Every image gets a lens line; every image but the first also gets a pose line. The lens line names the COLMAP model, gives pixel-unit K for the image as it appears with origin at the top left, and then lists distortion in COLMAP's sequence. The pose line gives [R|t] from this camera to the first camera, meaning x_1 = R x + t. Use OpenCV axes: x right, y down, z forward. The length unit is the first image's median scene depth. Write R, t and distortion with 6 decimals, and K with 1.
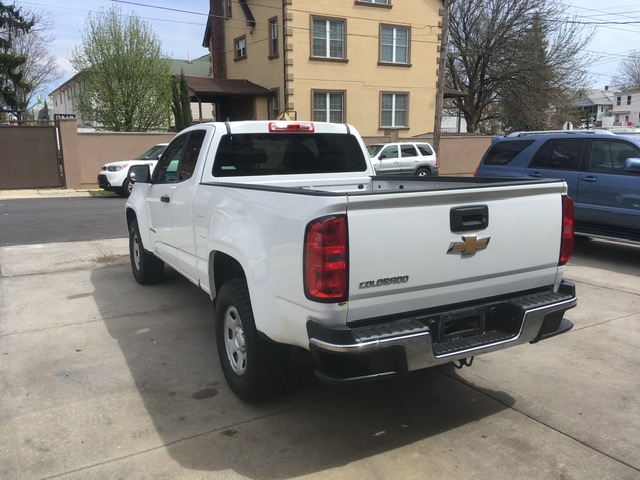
lens RADIAL K [[542.6, 0, 321.6], [0, 542.6, 230.2], [0, 0, 1]] dist [0.149114, -0.245510]
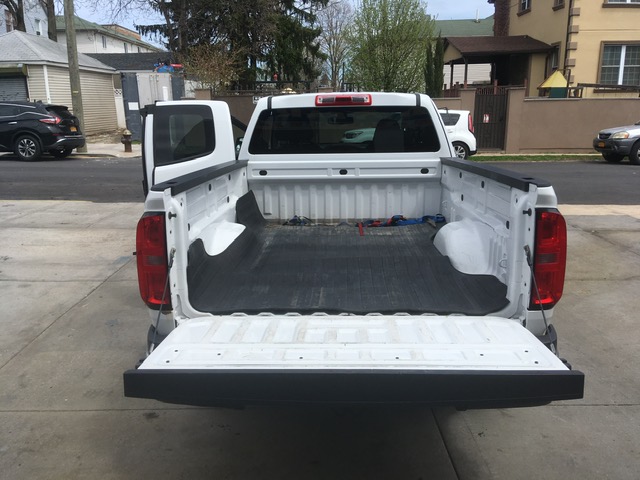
lens RADIAL K [[539.3, 0, 316.9], [0, 539.3, 240.3], [0, 0, 1]] dist [0.106235, -0.165440]
pose [[0.860884, 0.117591, -0.495026, 0.364961], [-0.075817, 0.991712, 0.103726, -0.050279], [0.503120, -0.051765, 0.862665, 0.205605]]
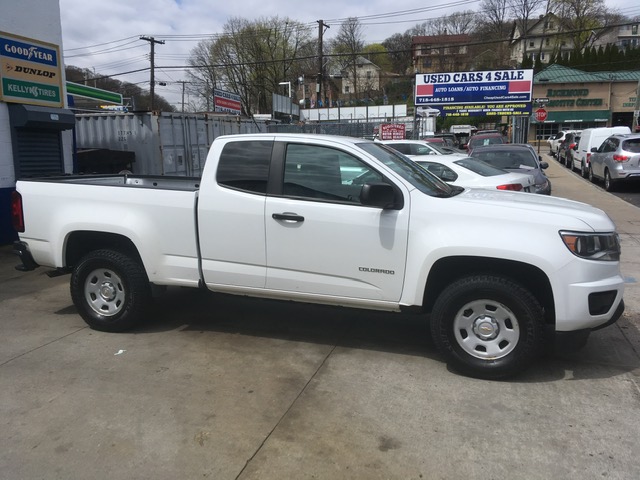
lens RADIAL K [[535.7, 0, 315.7], [0, 535.7, 239.4], [0, 0, 1]] dist [0.150401, -0.223368]
pose [[-0.739681, 0.118520, -0.662438, 0.609296], [-0.093489, 0.956726, 0.275563, -0.307971], [0.666432, 0.265759, -0.696592, 1.916686]]
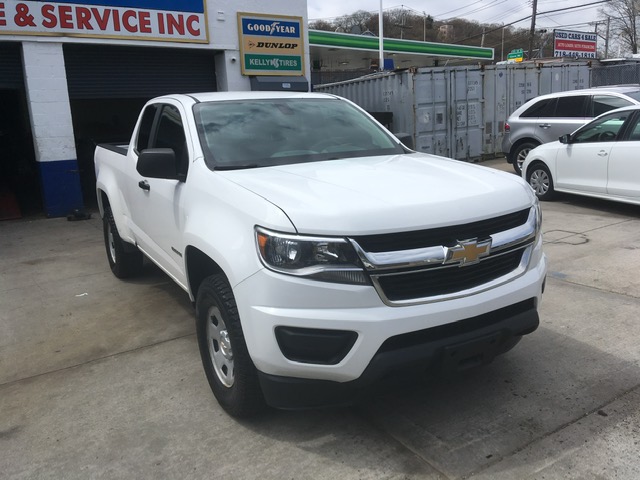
lens RADIAL K [[539.3, 0, 316.9], [0, 539.3, 240.3], [0, 0, 1]] dist [0.106235, -0.165440]
pose [[-0.998163, 0.059724, -0.010232, -0.218062], [0.051883, 0.929621, 0.364847, -0.309192], [0.031302, 0.363646, -0.931011, 2.089753]]
